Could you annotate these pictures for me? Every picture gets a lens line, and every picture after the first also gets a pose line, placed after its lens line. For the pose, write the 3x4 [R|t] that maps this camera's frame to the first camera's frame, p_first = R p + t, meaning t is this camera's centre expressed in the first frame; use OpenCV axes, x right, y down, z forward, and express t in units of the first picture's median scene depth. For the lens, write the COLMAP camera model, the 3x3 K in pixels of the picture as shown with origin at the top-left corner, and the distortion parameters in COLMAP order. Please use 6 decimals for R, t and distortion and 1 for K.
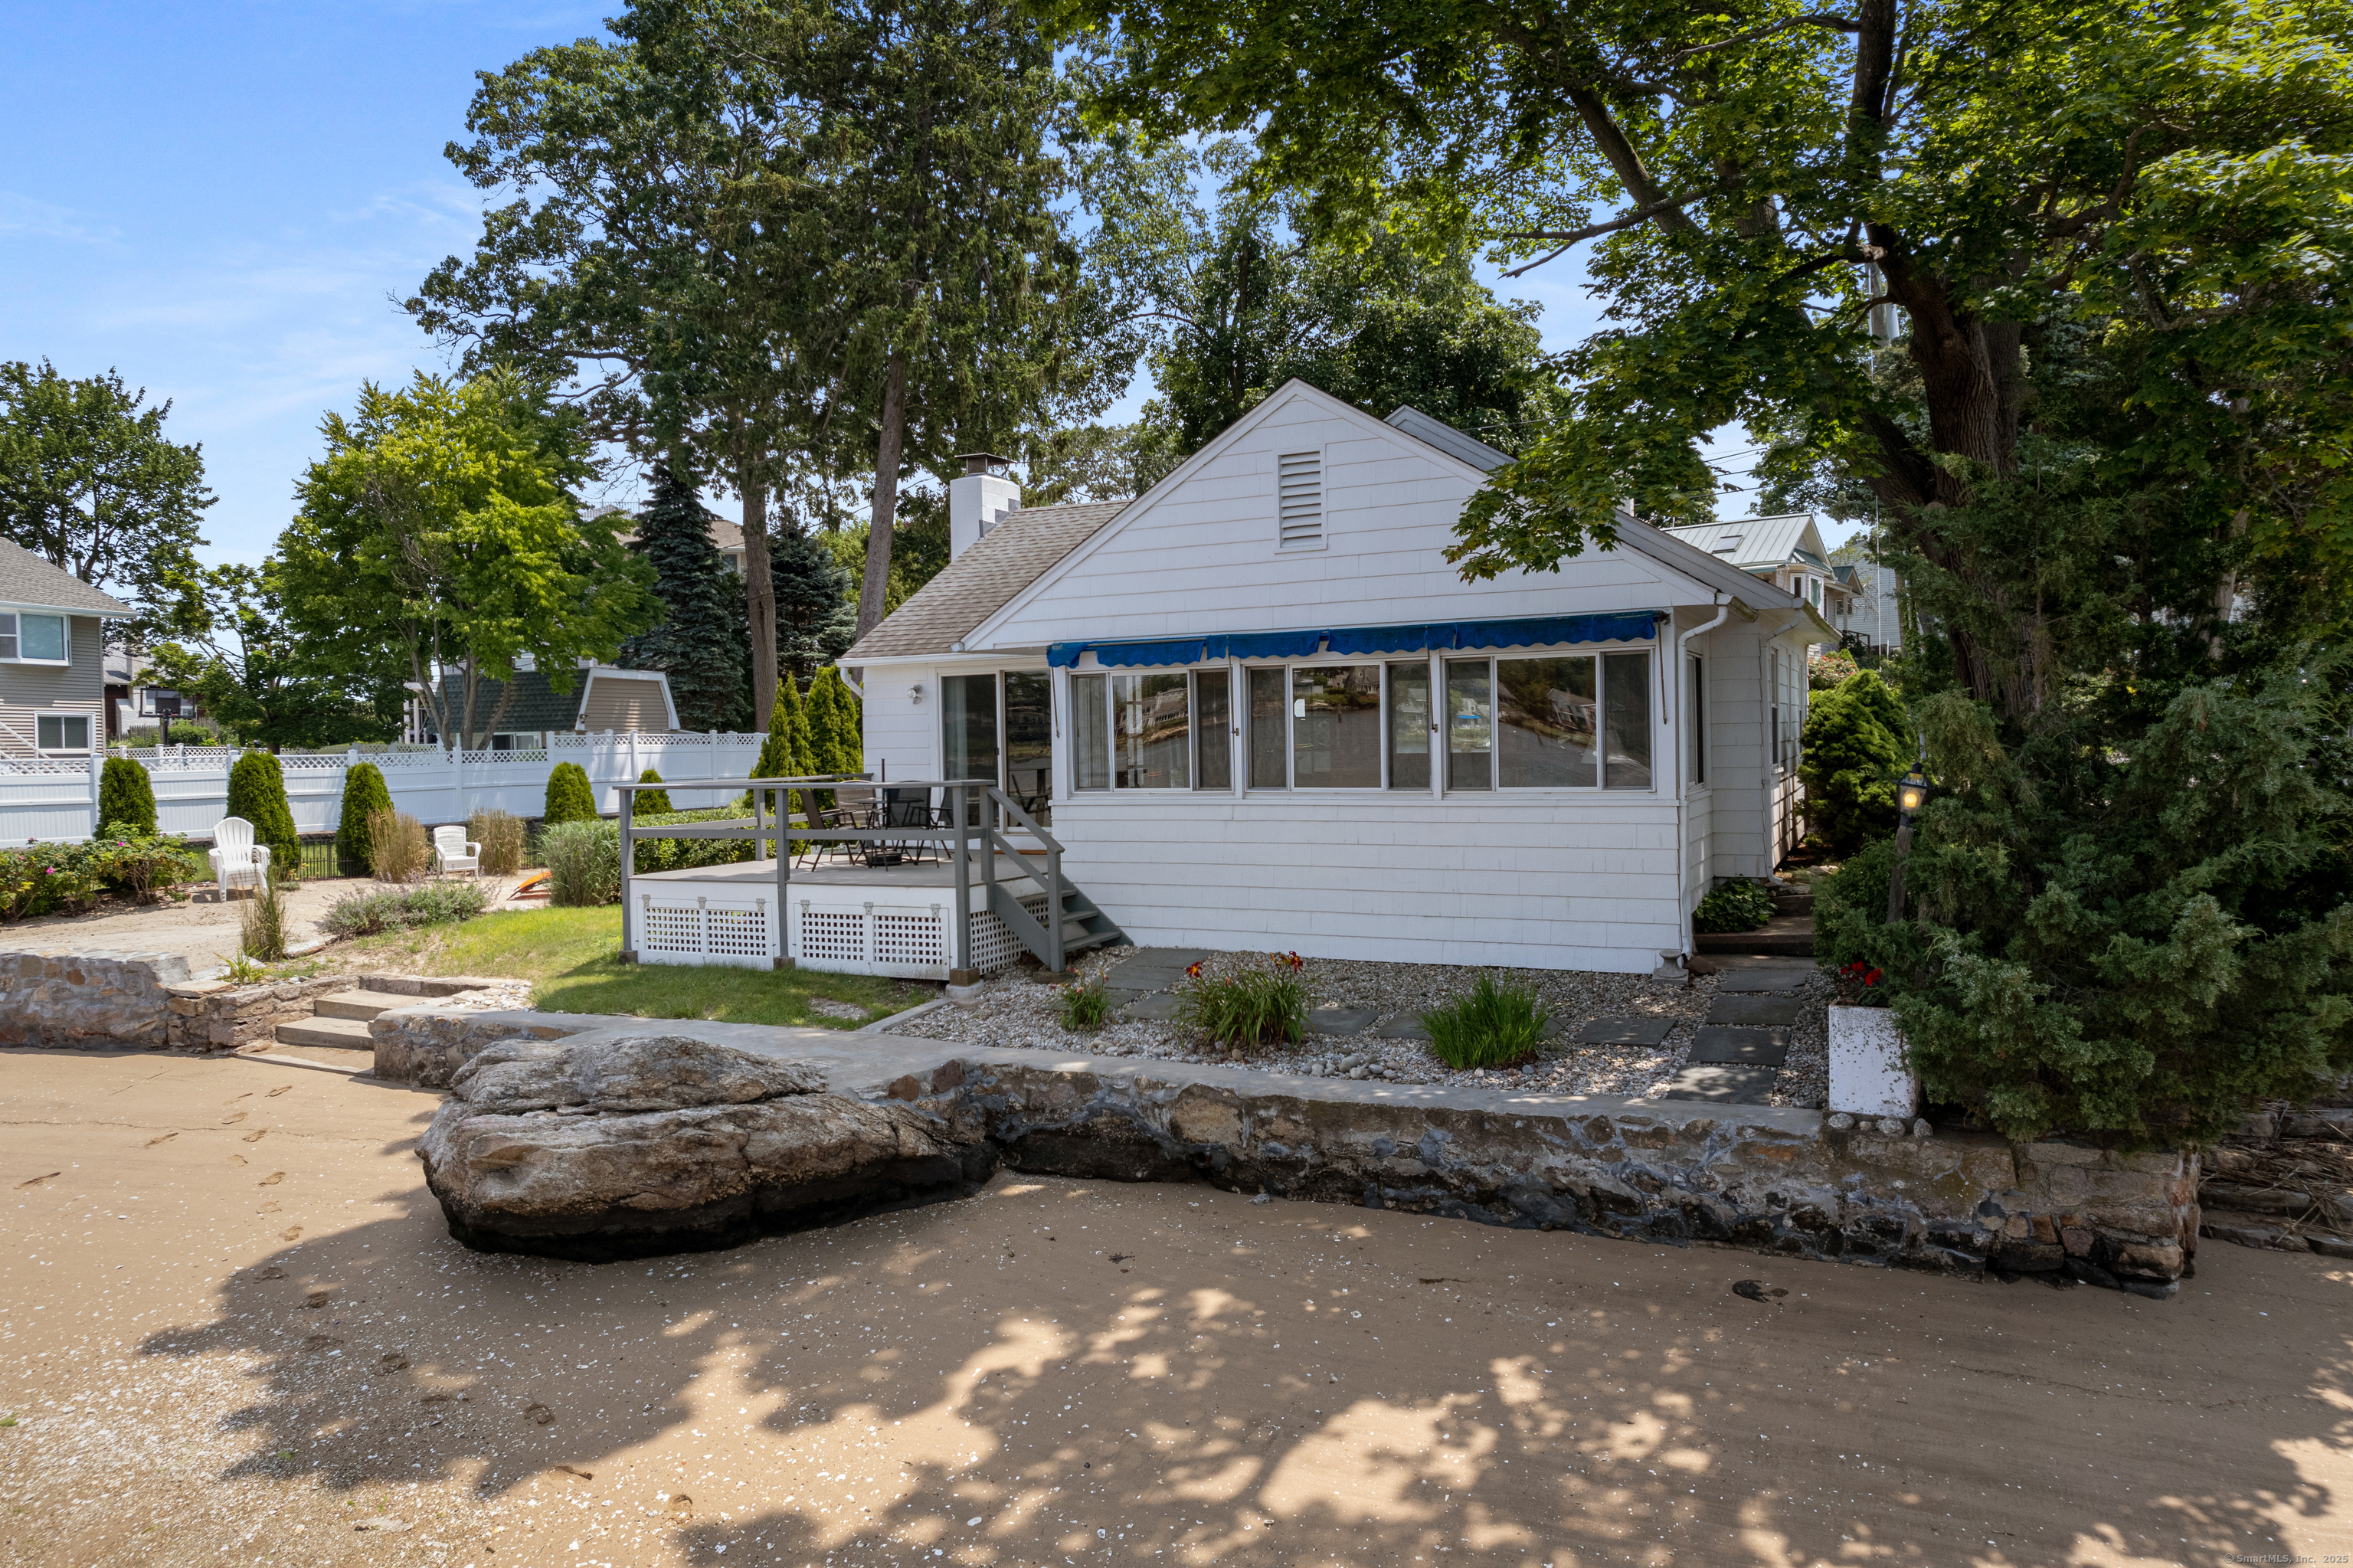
lens RADIAL K [[1502.5, 0, 1162.4], [0, 1502.5, 779.6], [0, 0, 1]] dist [-0.068267, 0.056311]
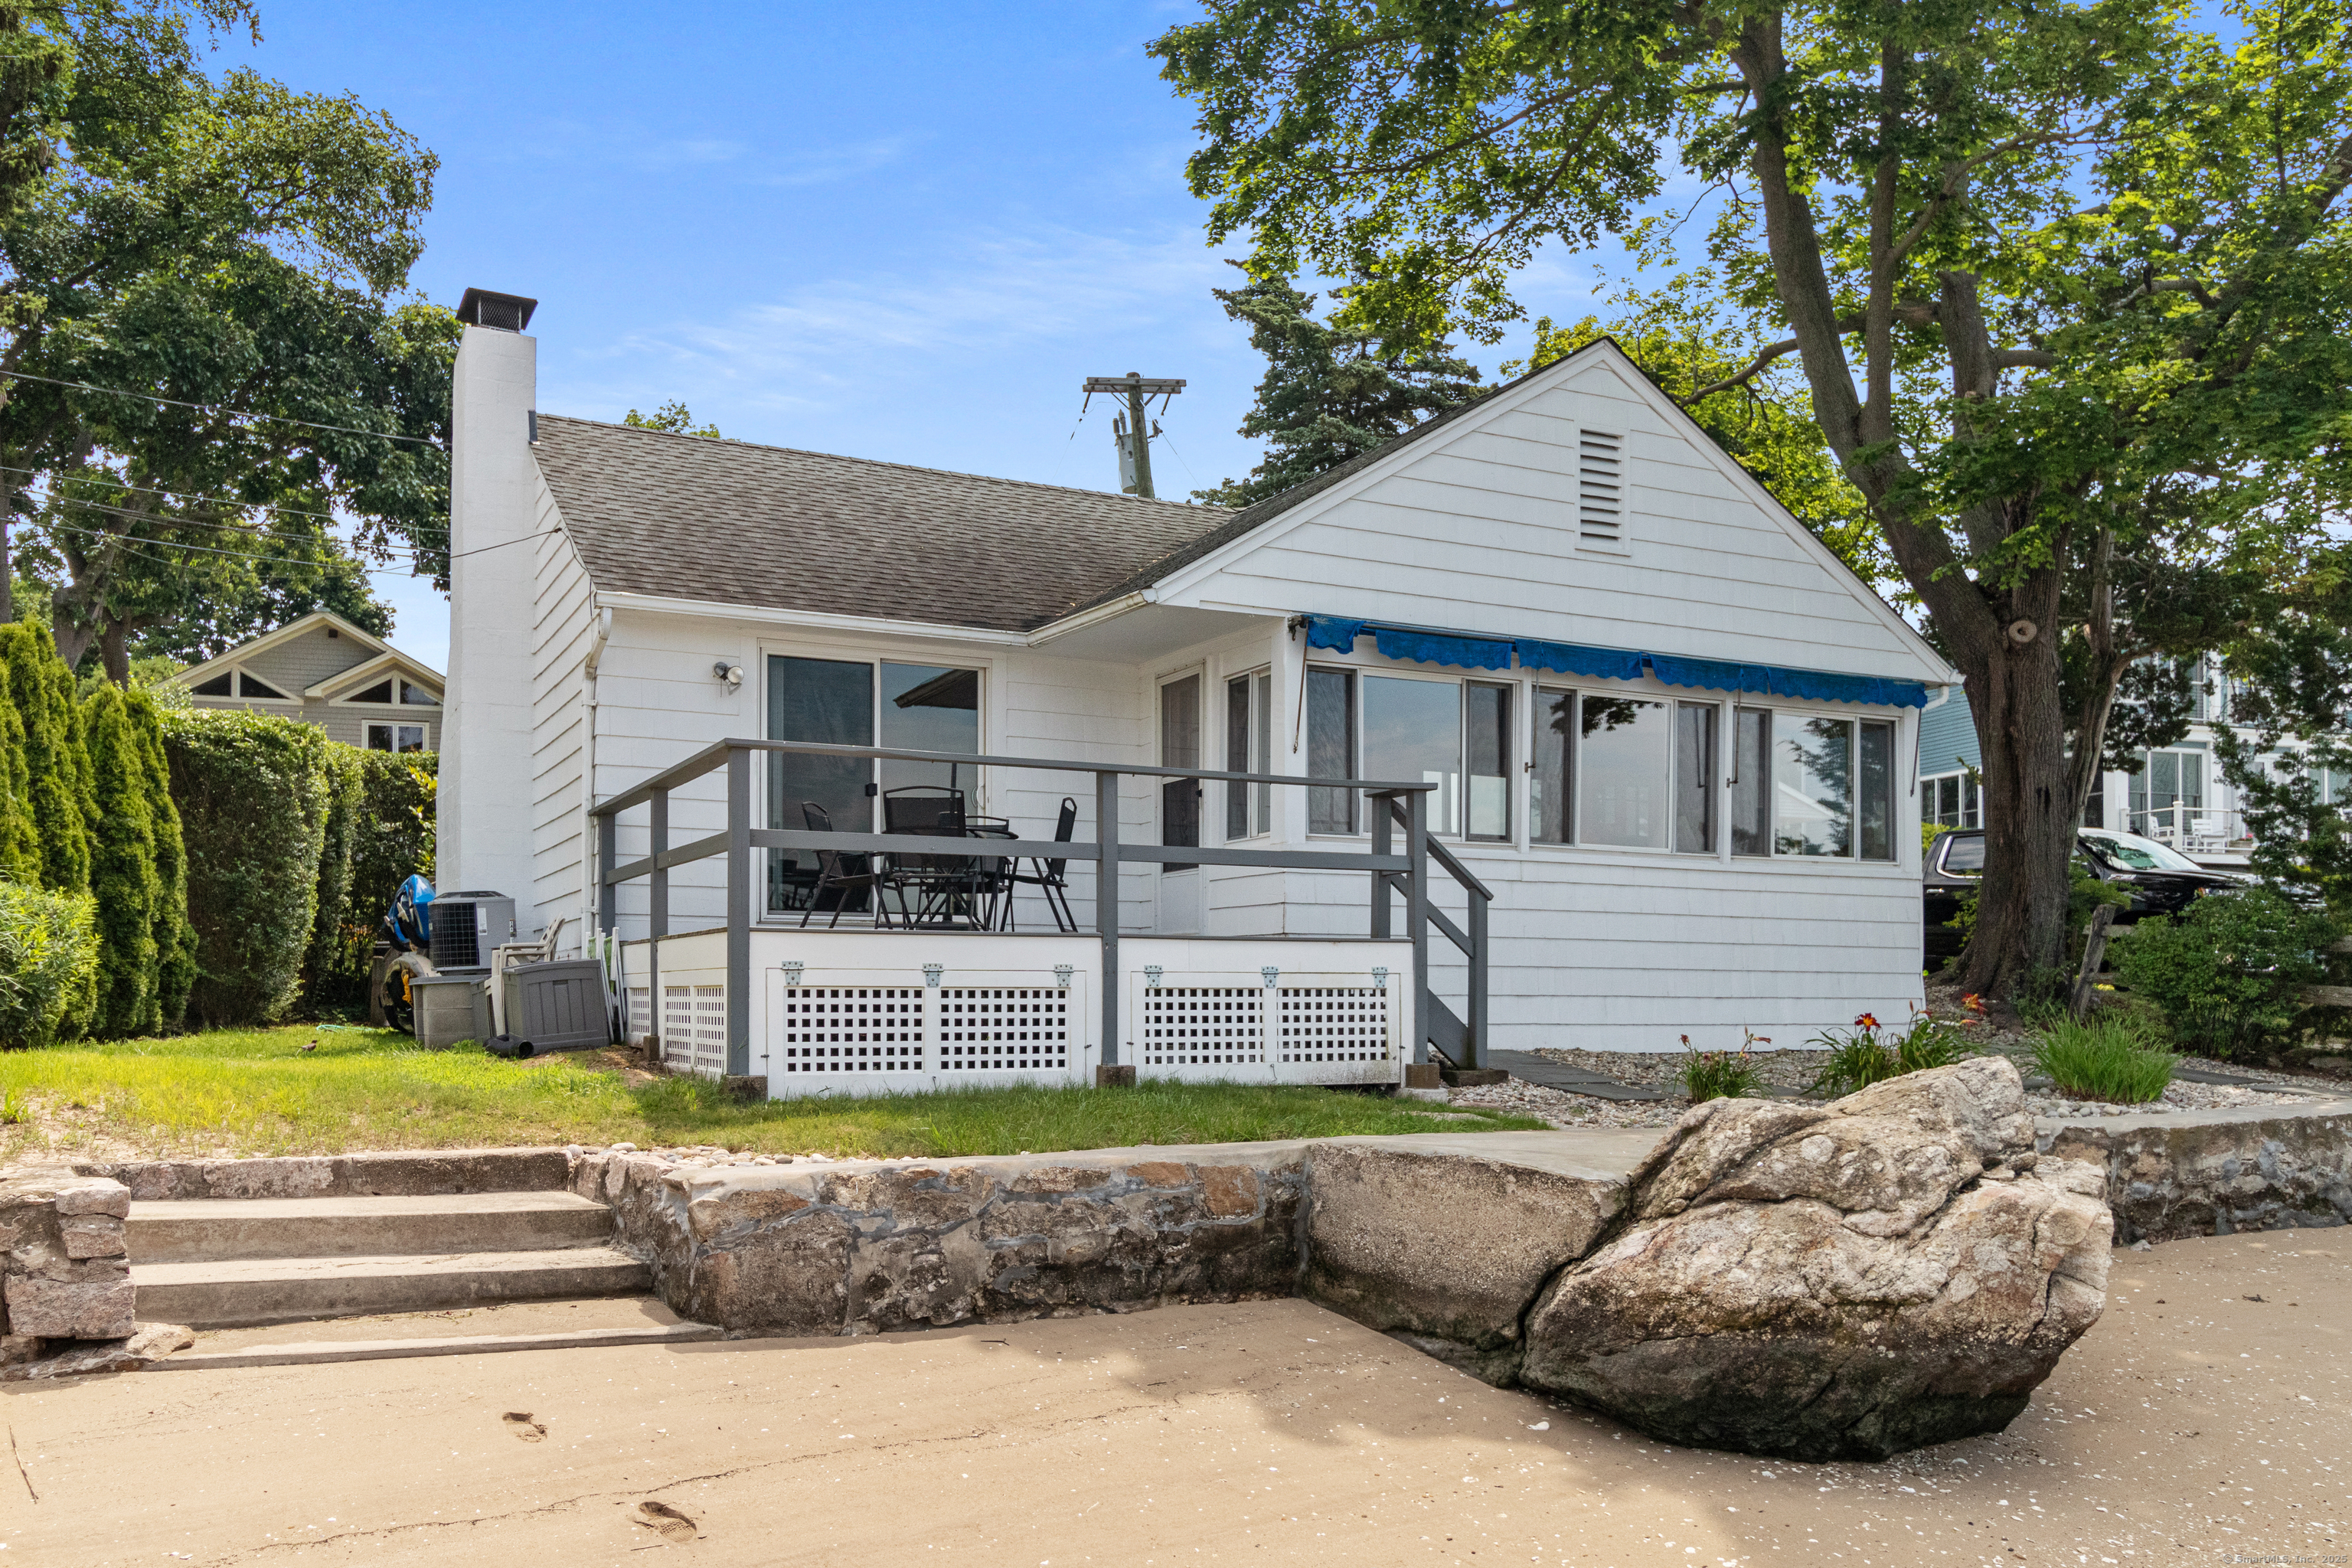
lens RADIAL K [[1912.2, 0, 1178.9], [0, 1912.2, 1004.3], [0, 0, 1]] dist [-0.008178, 0.015586]
pose [[0.593662, 0.024892, 0.804329, -1.226054], [0.005943, 0.999359, -0.035314, 0.179541], [-0.804693, 0.025744, 0.593133, 0.809613]]
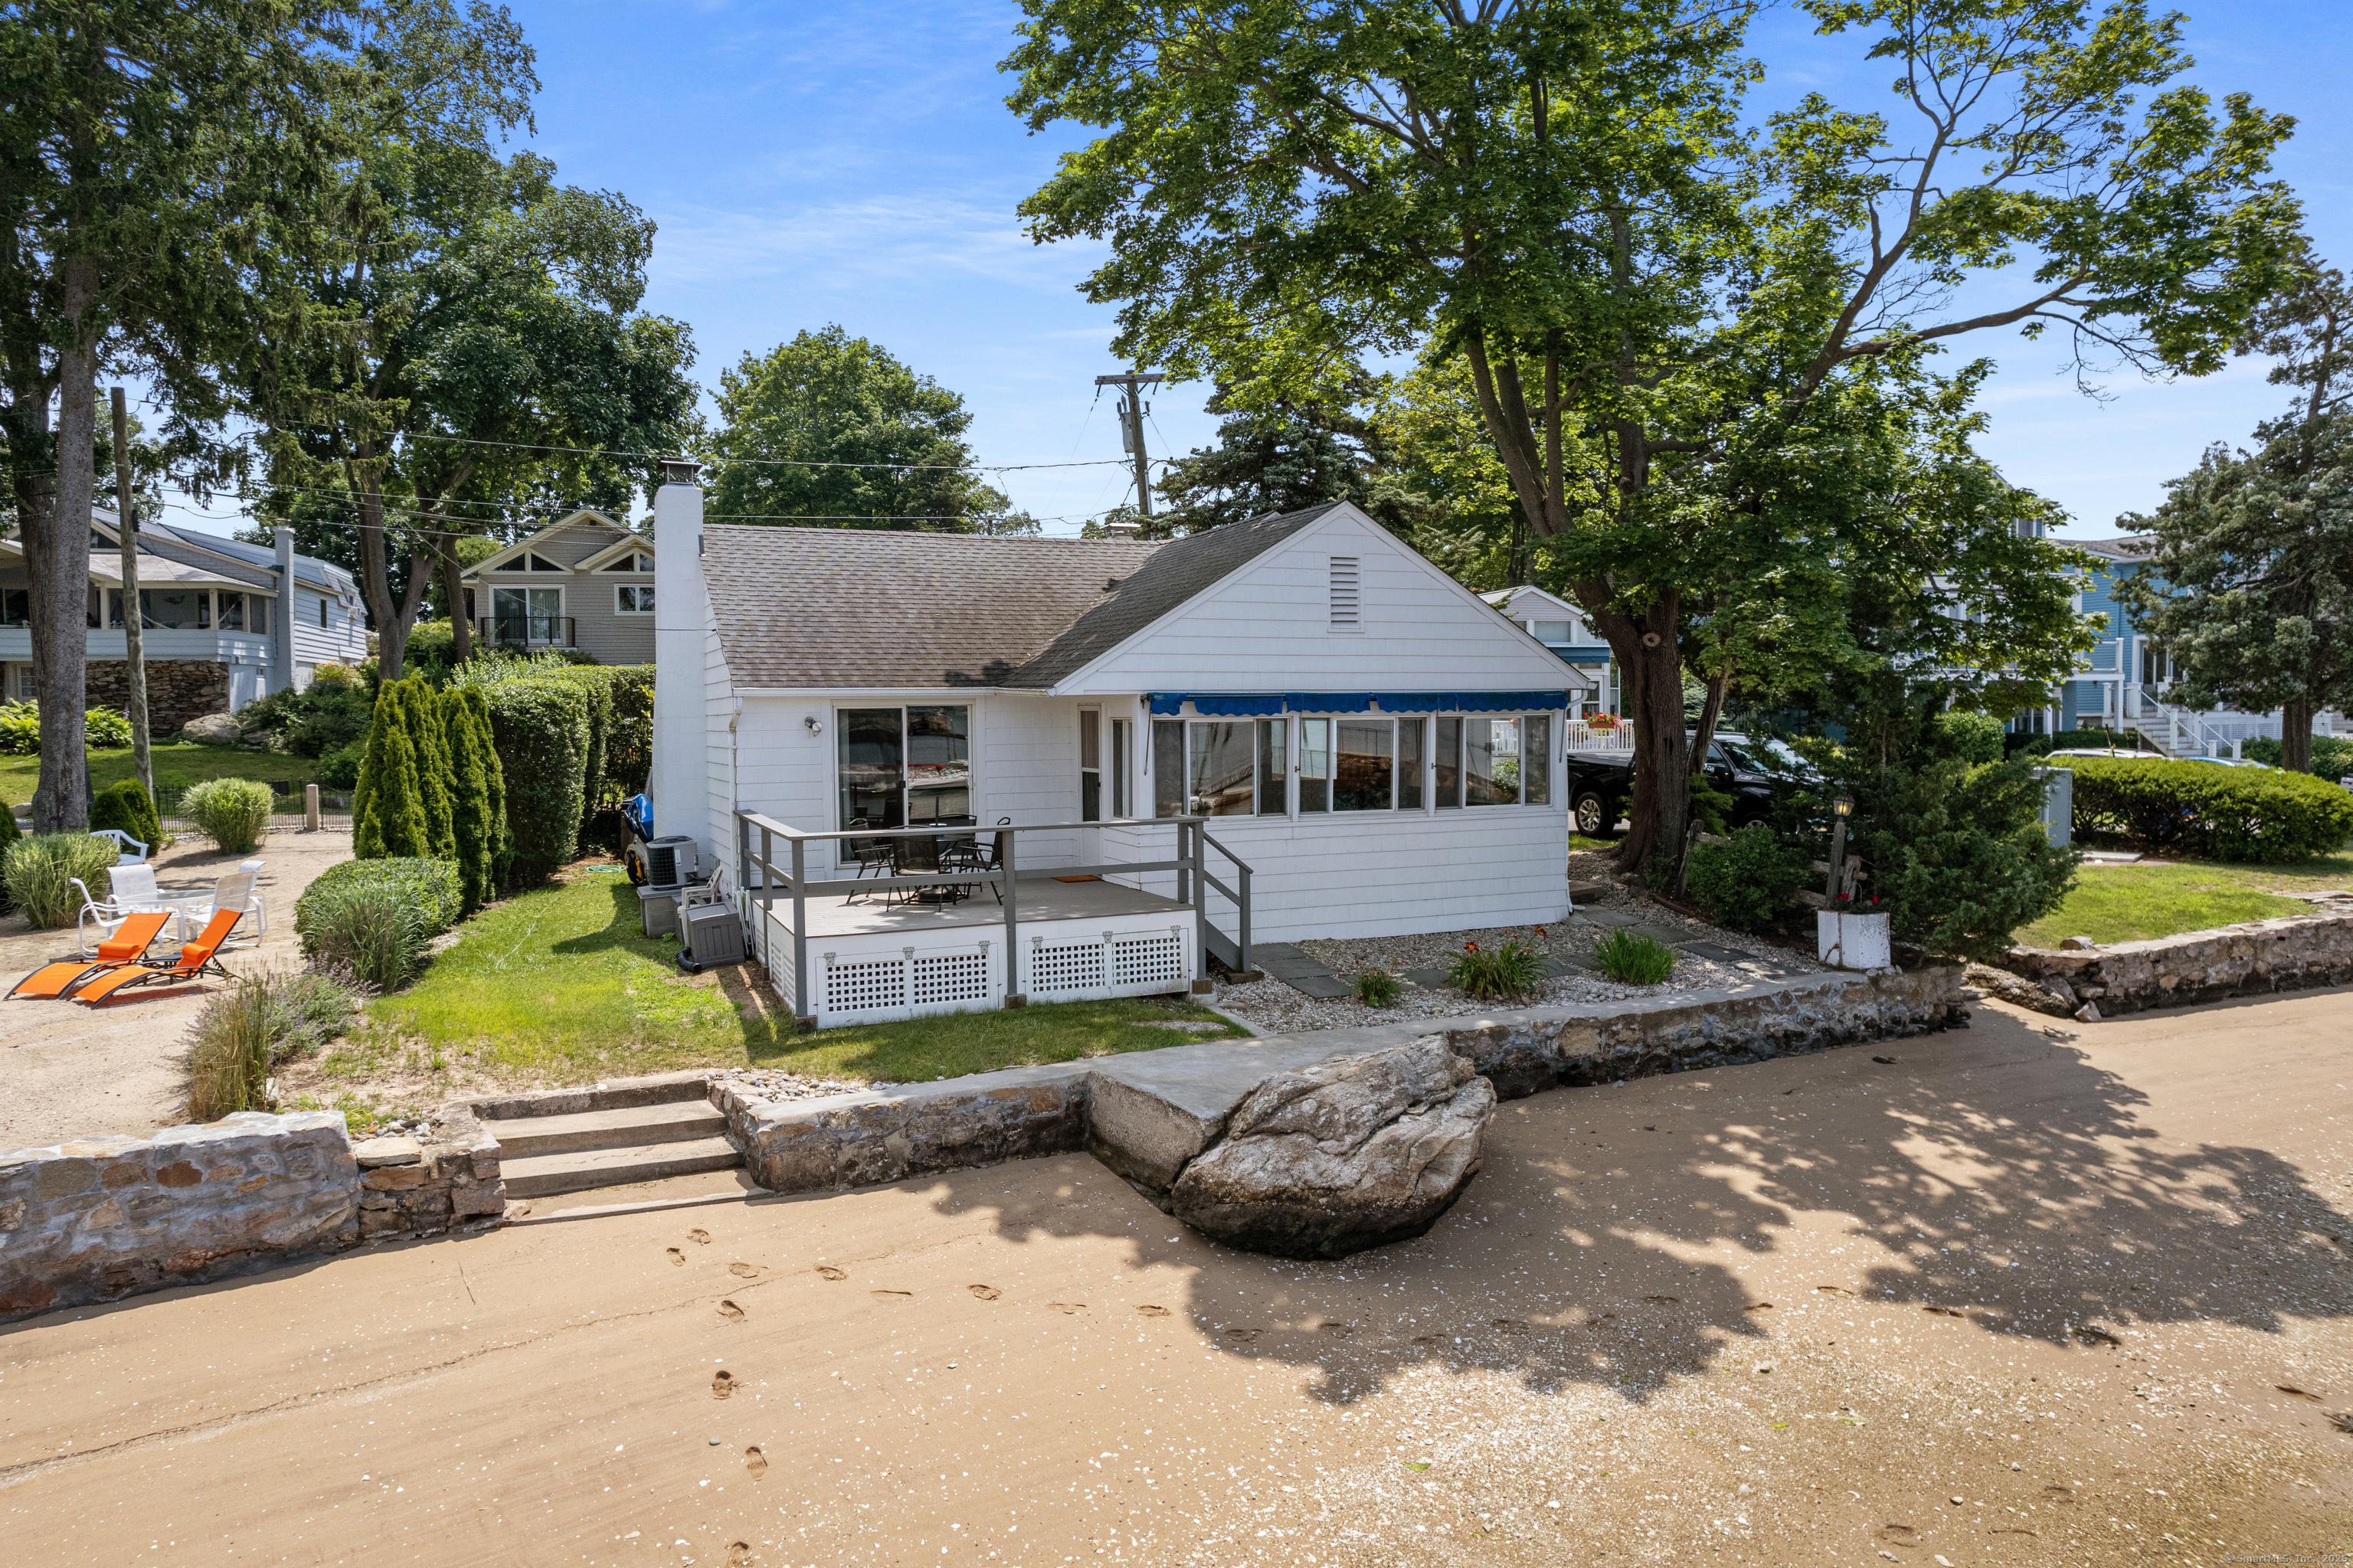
lens RADIAL K [[1502.5, 0, 1162.4], [0, 1502.5, 779.6], [0, 0, 1]] dist [-0.068267, 0.056311]
pose [[0.639886, -0.019824, 0.768214, -1.441336], [0.016141, 0.999793, 0.012355, -0.058417], [-0.768300, 0.004494, 0.640074, 0.395324]]
